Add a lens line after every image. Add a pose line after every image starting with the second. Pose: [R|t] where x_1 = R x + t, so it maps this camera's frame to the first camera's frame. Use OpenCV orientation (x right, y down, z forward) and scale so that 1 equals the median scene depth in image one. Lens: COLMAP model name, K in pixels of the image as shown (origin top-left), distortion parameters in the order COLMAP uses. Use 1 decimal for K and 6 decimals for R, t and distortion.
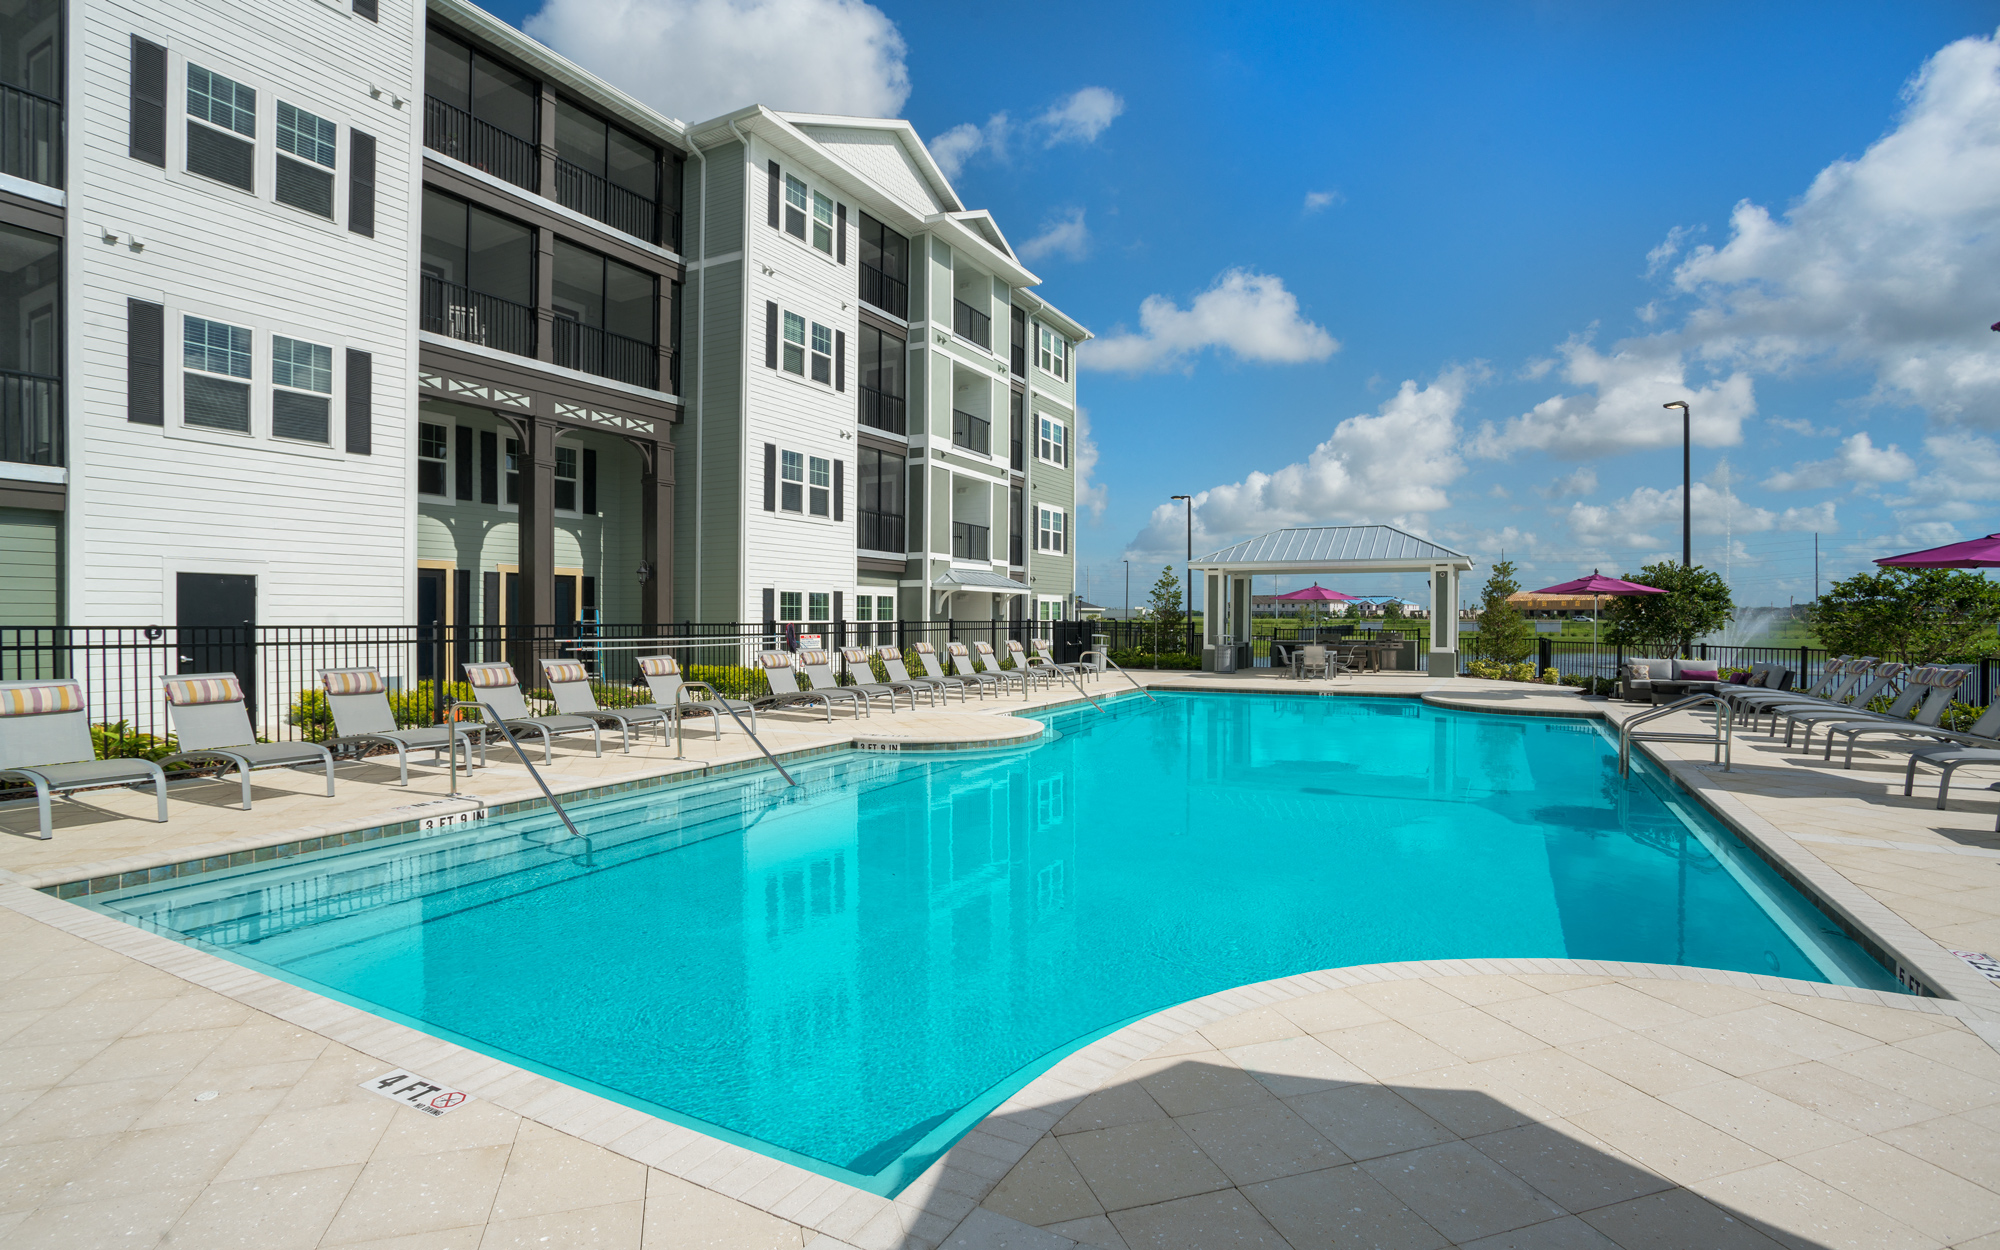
lens RADIAL K [[970.8, 0, 988.9], [0, 970.8, 628.5], [0, 0, 1]] dist [-0.089764, 0.043546]
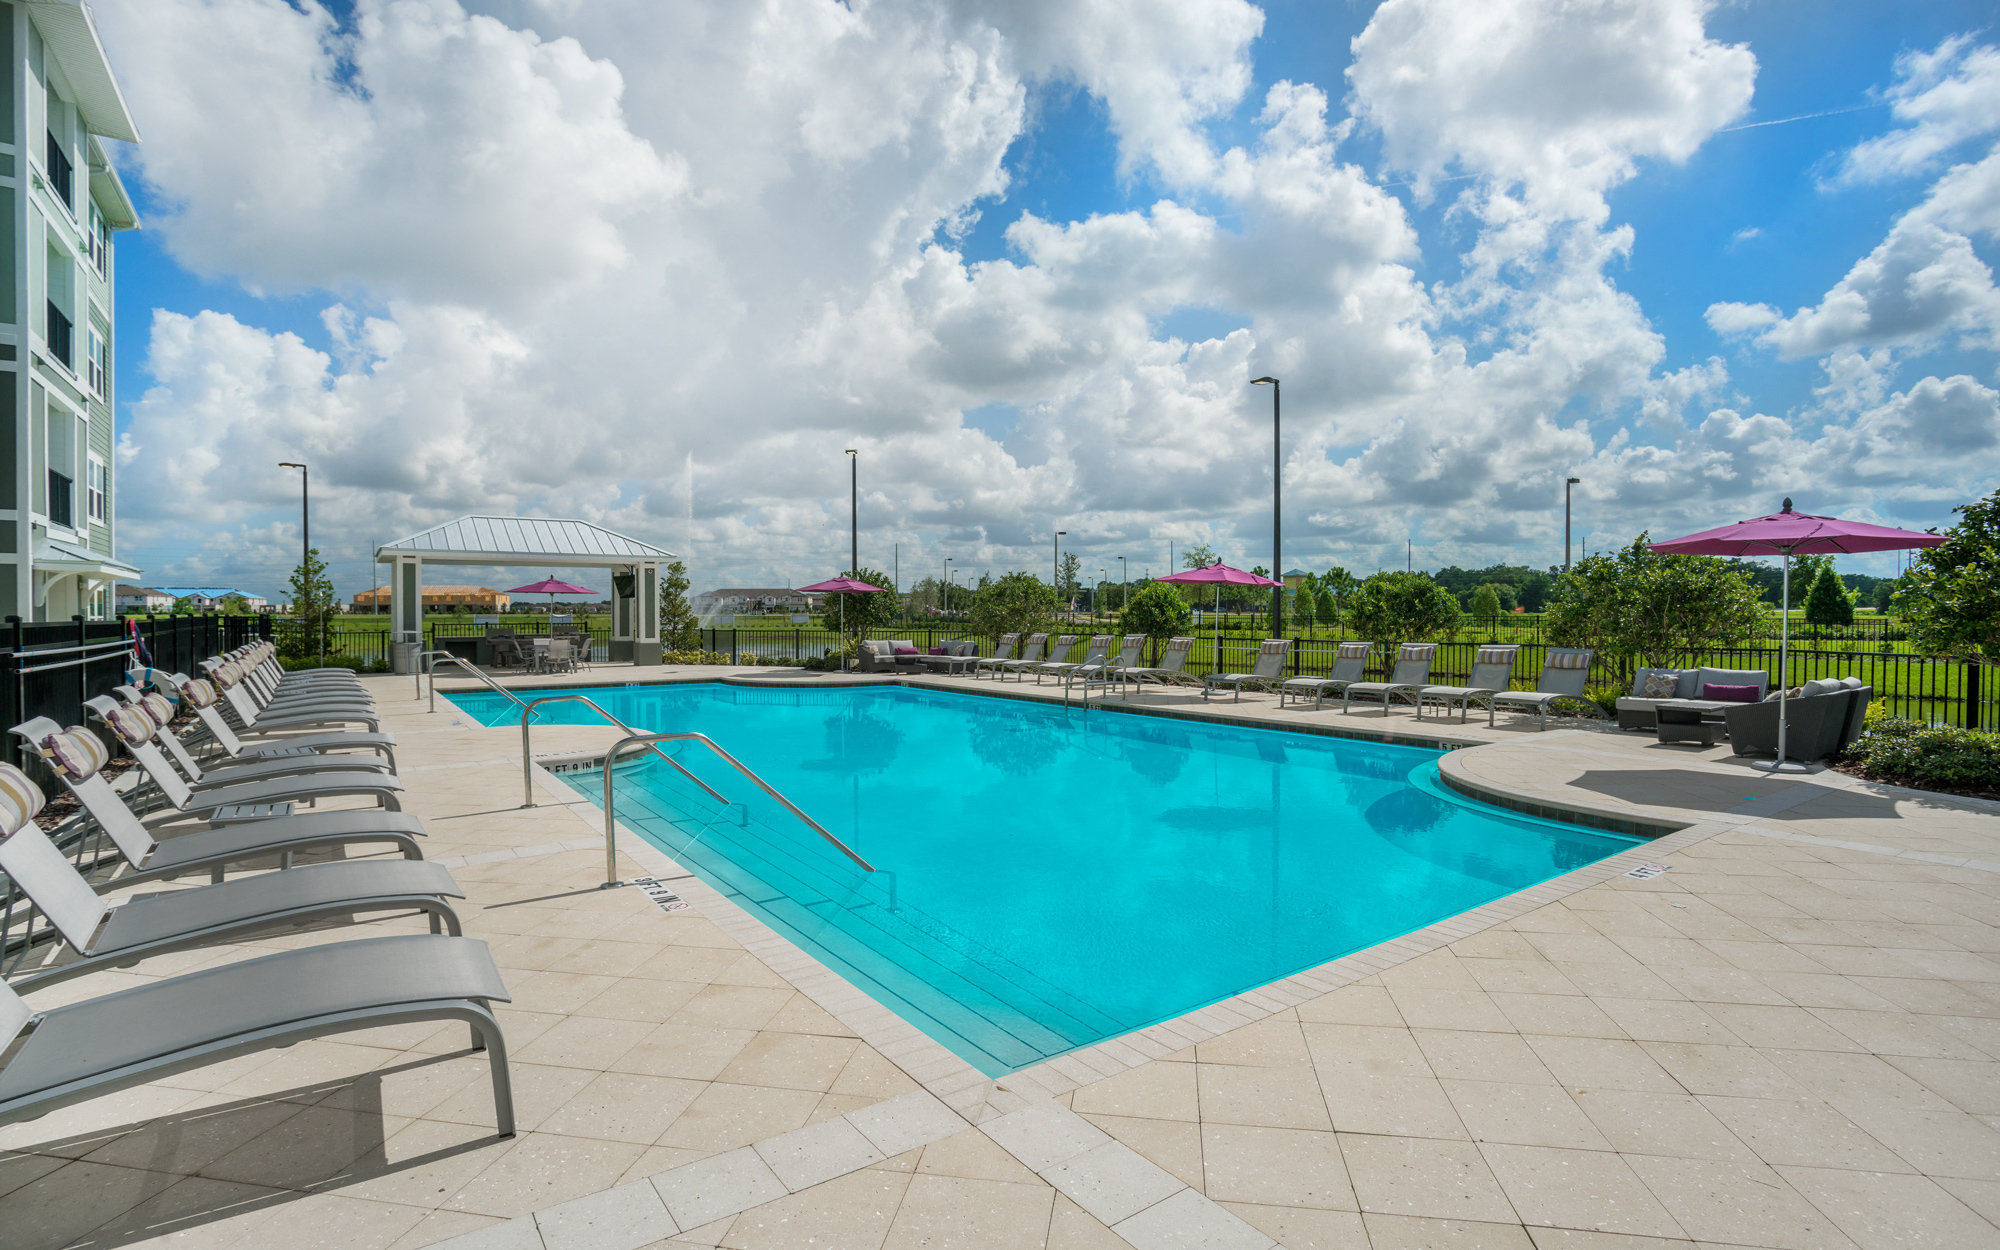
lens RADIAL K [[970.8, 0, 988.9], [0, 970.8, 628.5], [0, 0, 1]] dist [-0.089764, 0.043546]
pose [[0.457347, -0.017626, 0.889114, -0.392111], [0.013018, 0.999829, 0.013125, -0.001149], [-0.889193, 0.005572, 0.457498, 0.181414]]
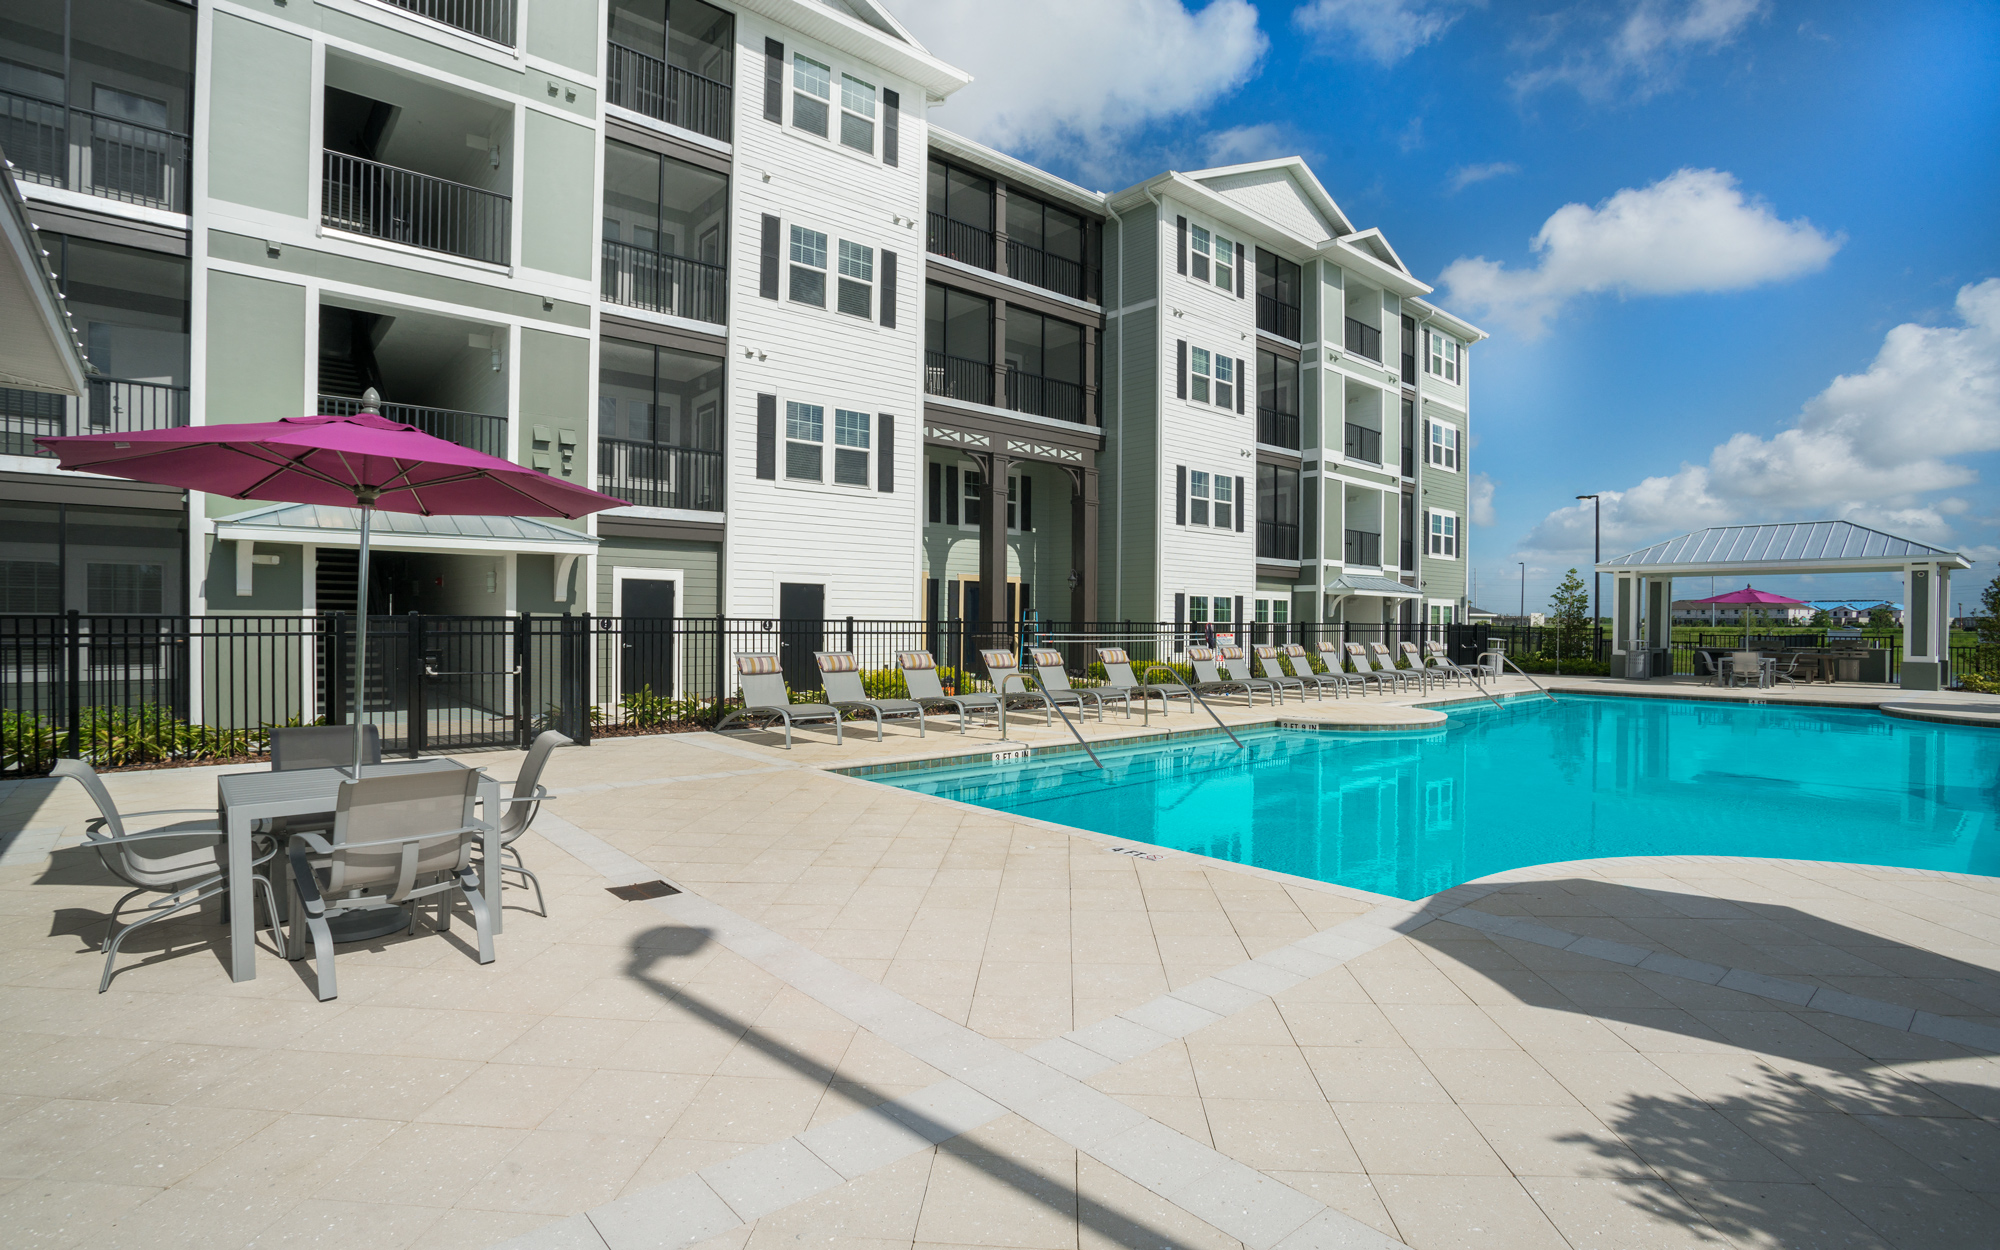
lens RADIAL K [[970.8, 0, 988.9], [0, 970.8, 628.5], [0, 0, 1]] dist [-0.089764, 0.043546]
pose [[0.932243, 0.007469, -0.361756, -0.025656], [-0.009547, 0.999947, -0.003956, 0.006433], [0.361707, 0.007141, 0.932264, -0.136713]]
